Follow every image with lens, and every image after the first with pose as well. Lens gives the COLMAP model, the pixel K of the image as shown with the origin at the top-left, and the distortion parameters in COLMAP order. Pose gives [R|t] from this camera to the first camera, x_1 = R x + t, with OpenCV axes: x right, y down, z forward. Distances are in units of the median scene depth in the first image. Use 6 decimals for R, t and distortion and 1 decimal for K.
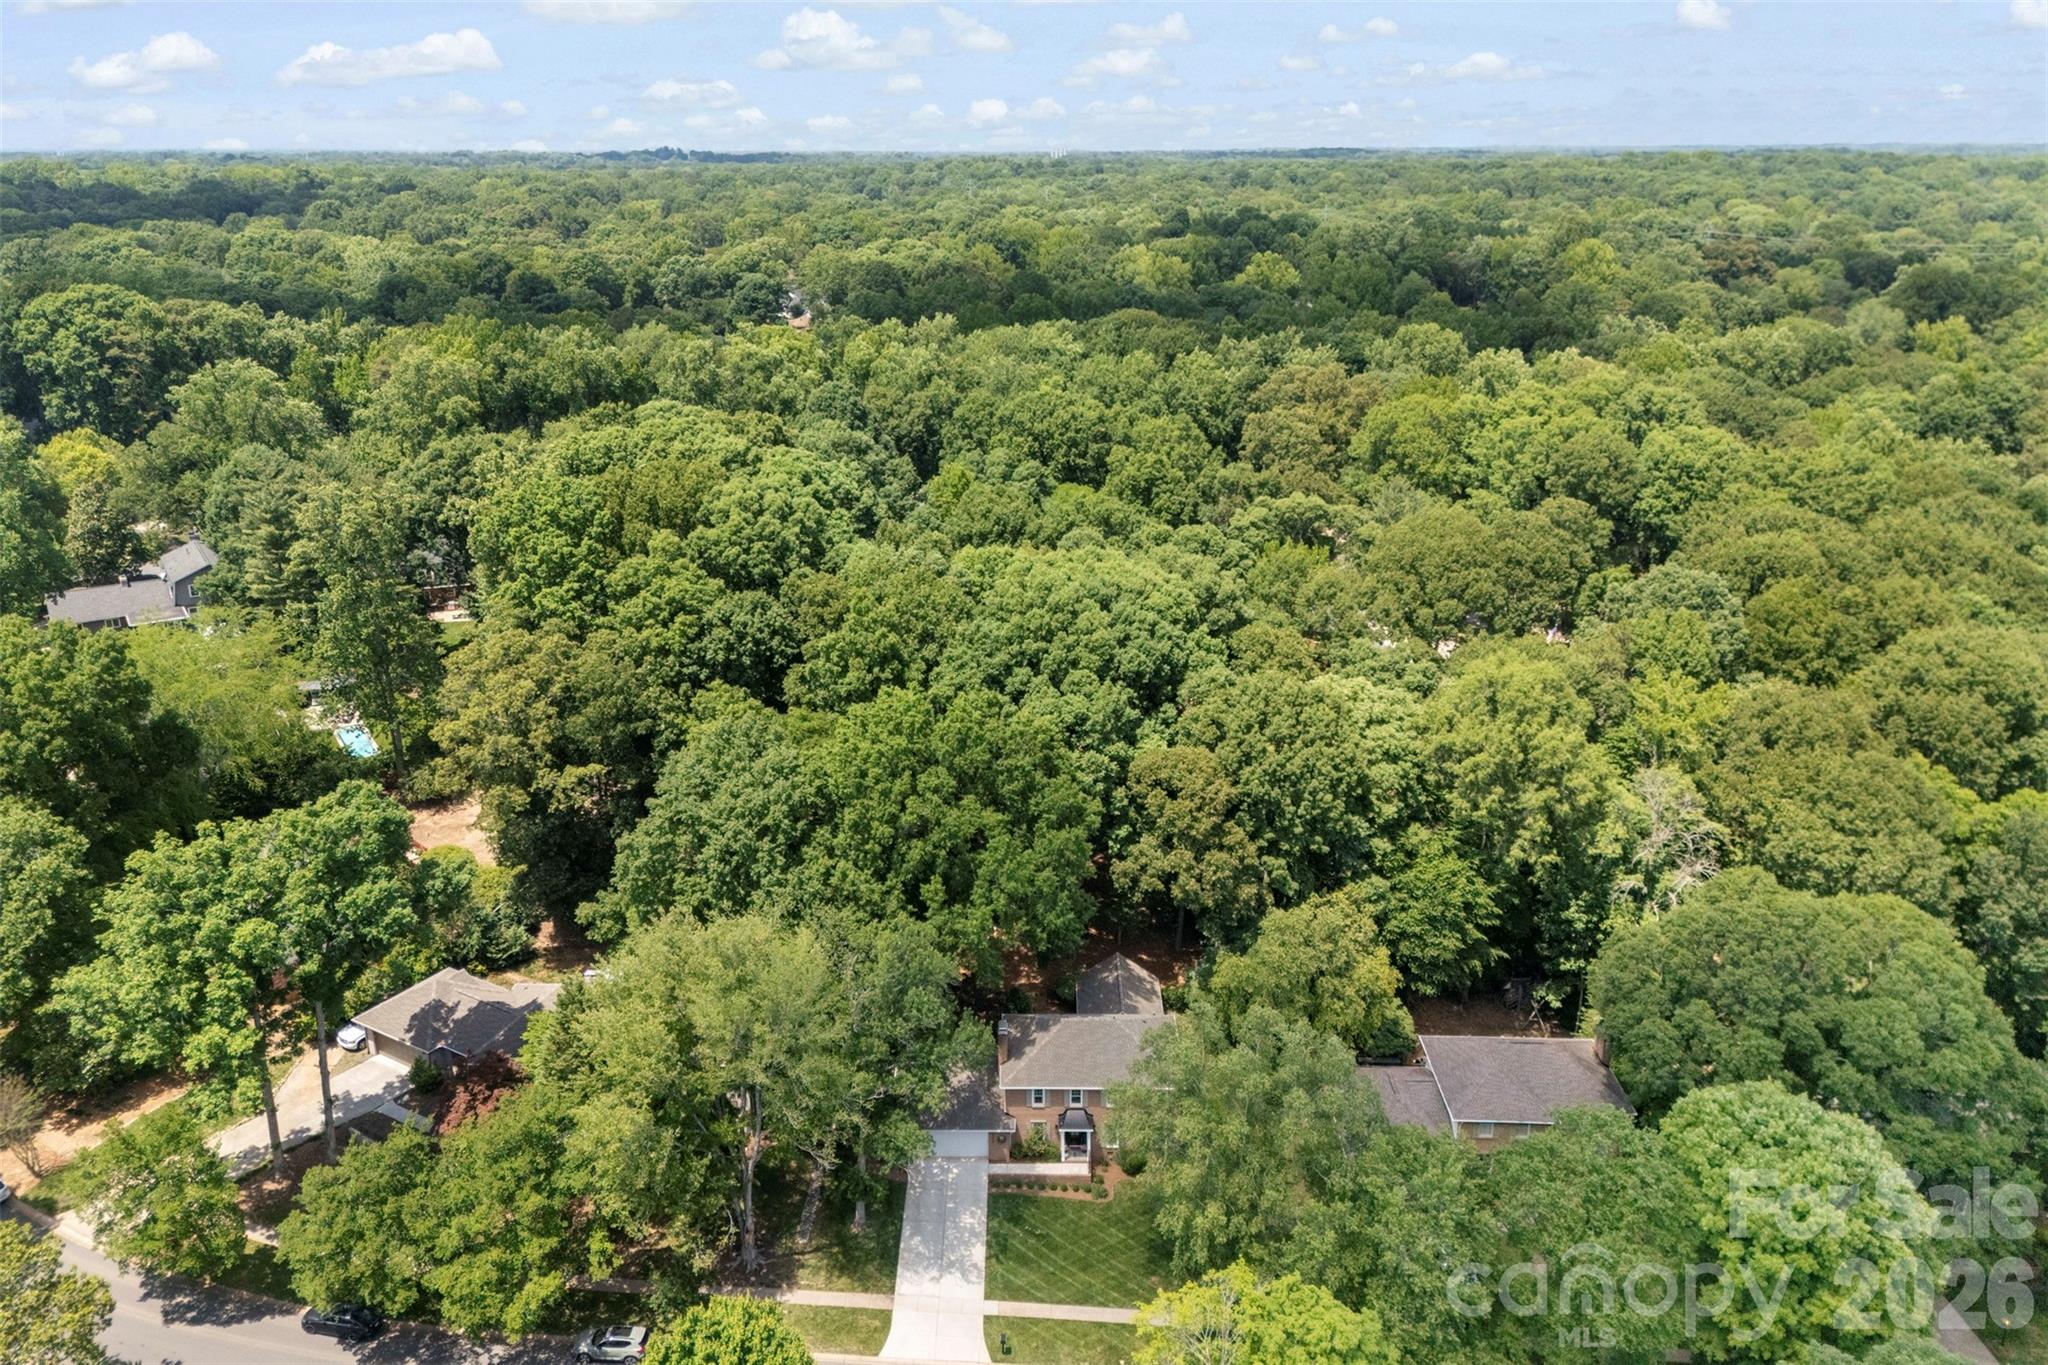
lens RADIAL K [[1483.1, 0, 1017.0], [0, 1483.1, 631.6], [0, 0, 1]] dist [0.079199, -0.058597]
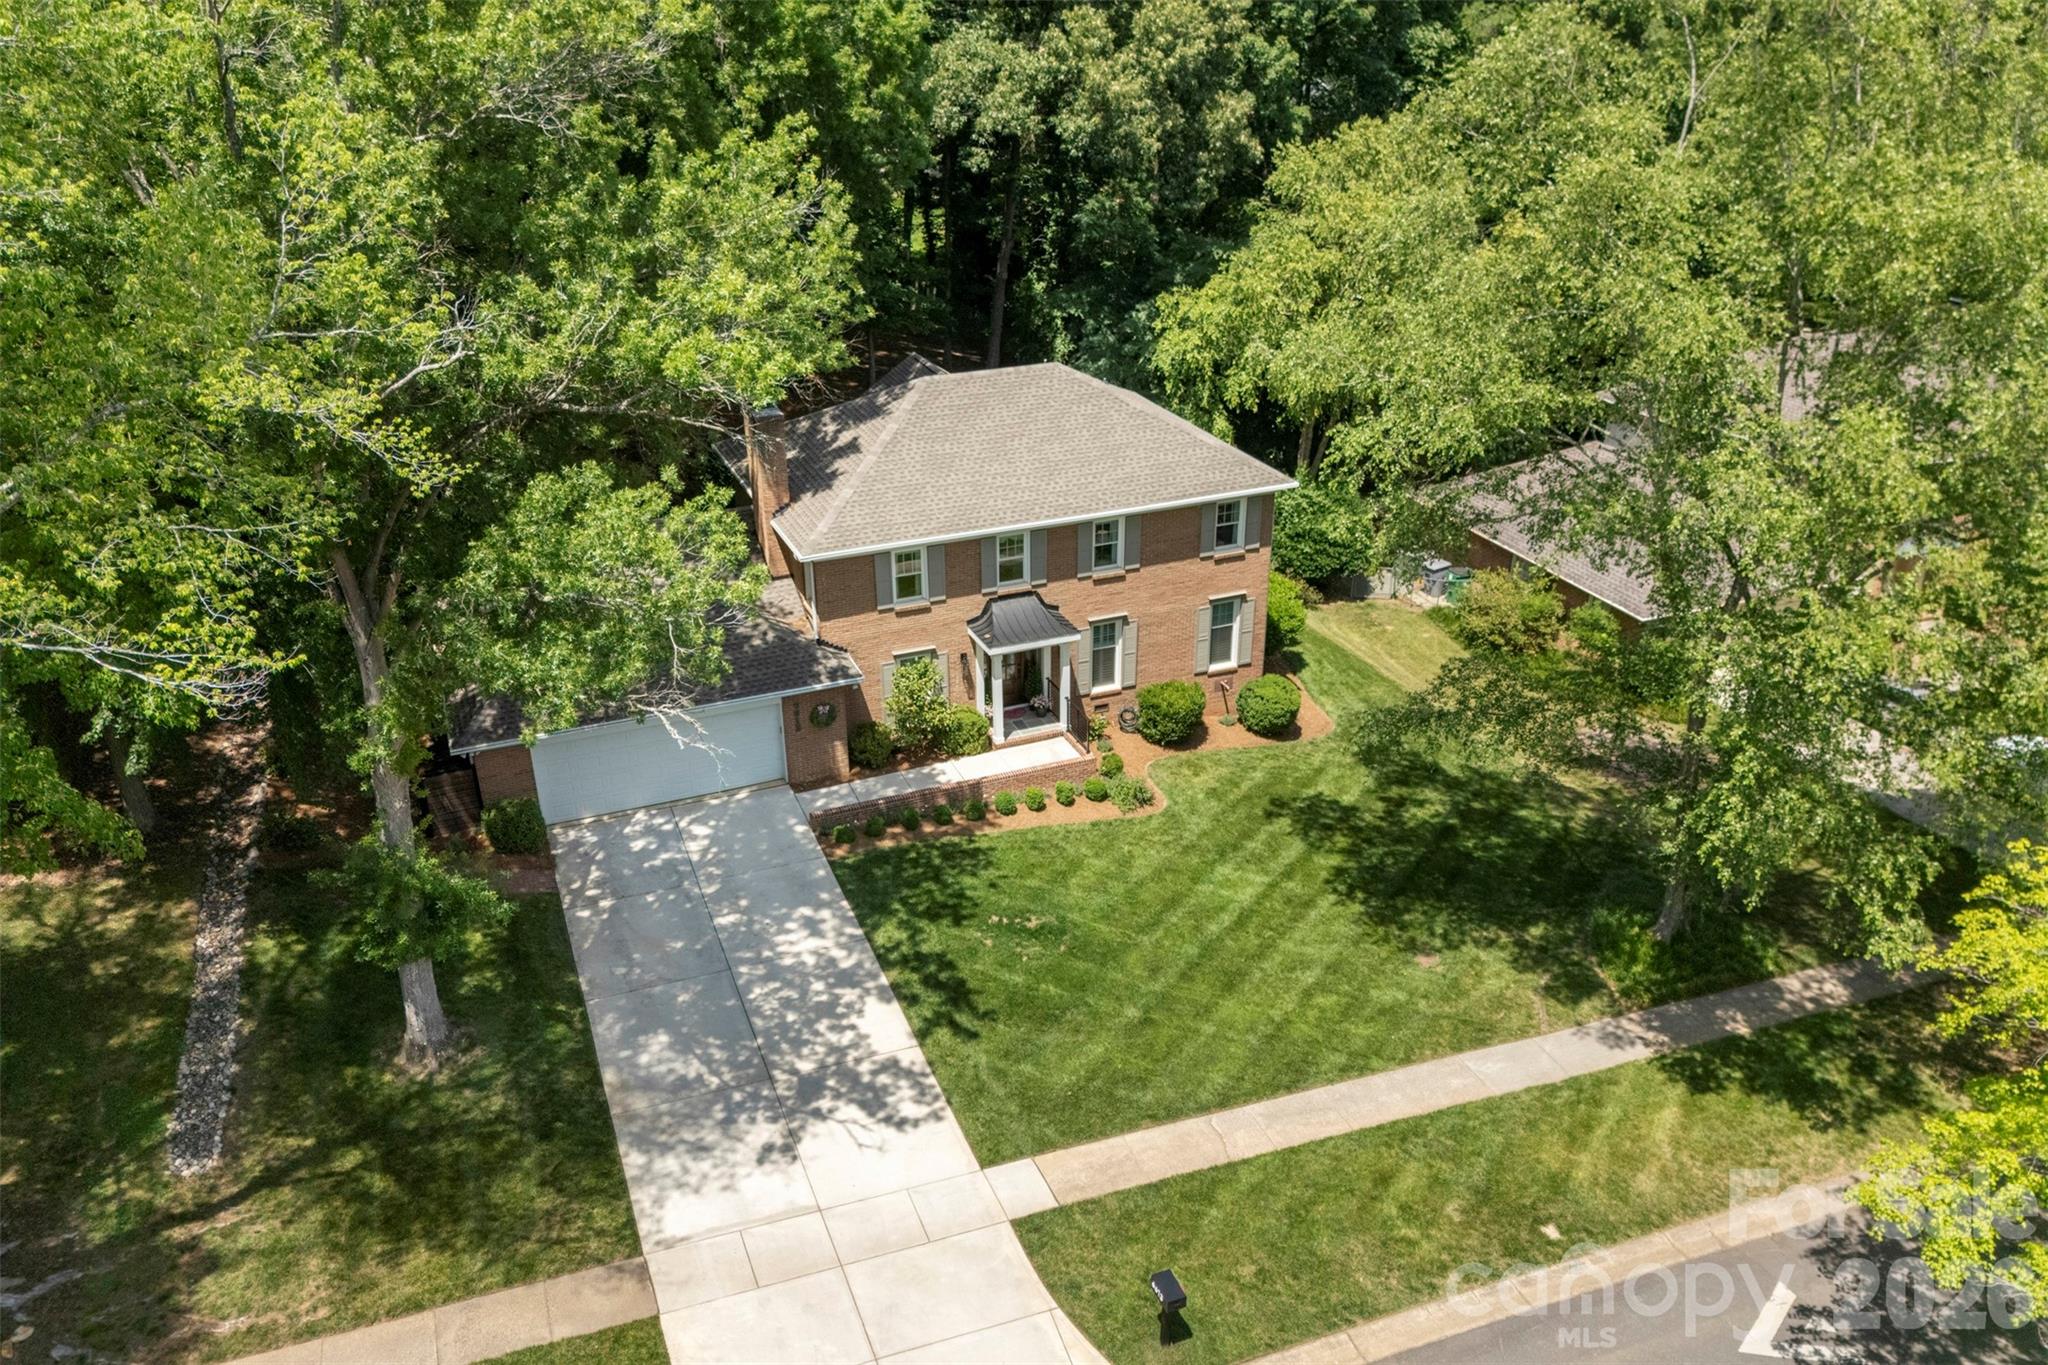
lens RADIAL K [[1483.1, 0, 1019.1], [0, 1483.1, 688.9], [0, 0, 1]] dist [0.079199, -0.058597]
pose [[0.923141, -0.174412, 0.342625, -0.074113], [0.116159, 0.976059, 0.183892, 0.247023], [-0.366495, -0.129959, 0.921299, 0.603673]]
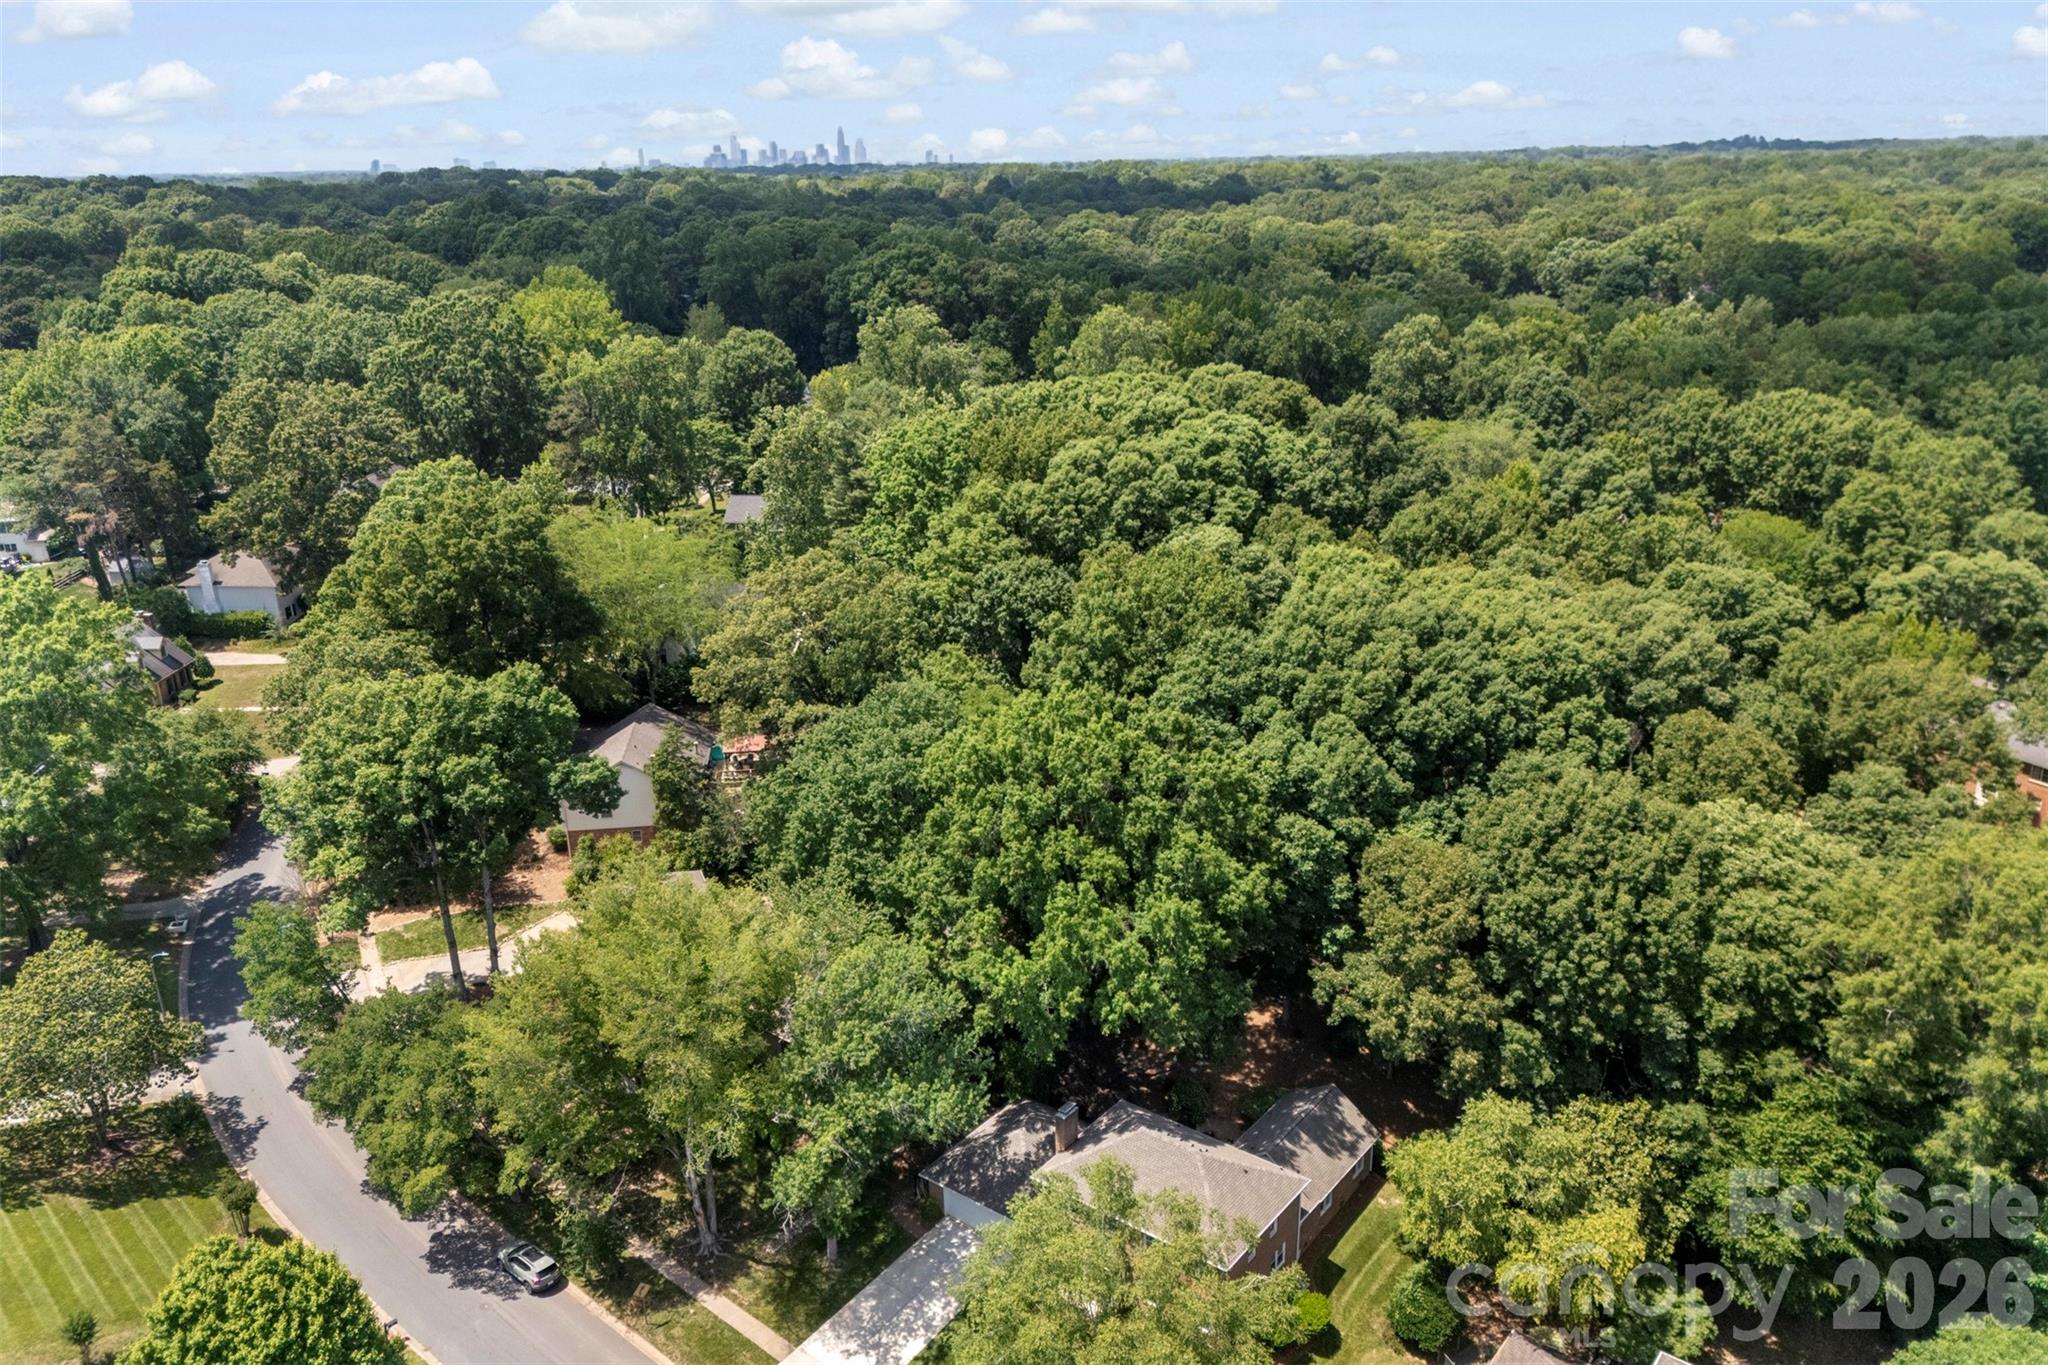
lens RADIAL K [[1483.1, 0, 1024.1], [0, 1483.1, 692.4], [0, 0, 1]] dist [0.079199, -0.058597]
pose [[0.801933, 0.191188, -0.565996, 0.356219], [-0.169096, 0.981307, 0.091891, -0.029164], [0.572983, 0.022017, 0.819271, 0.277944]]
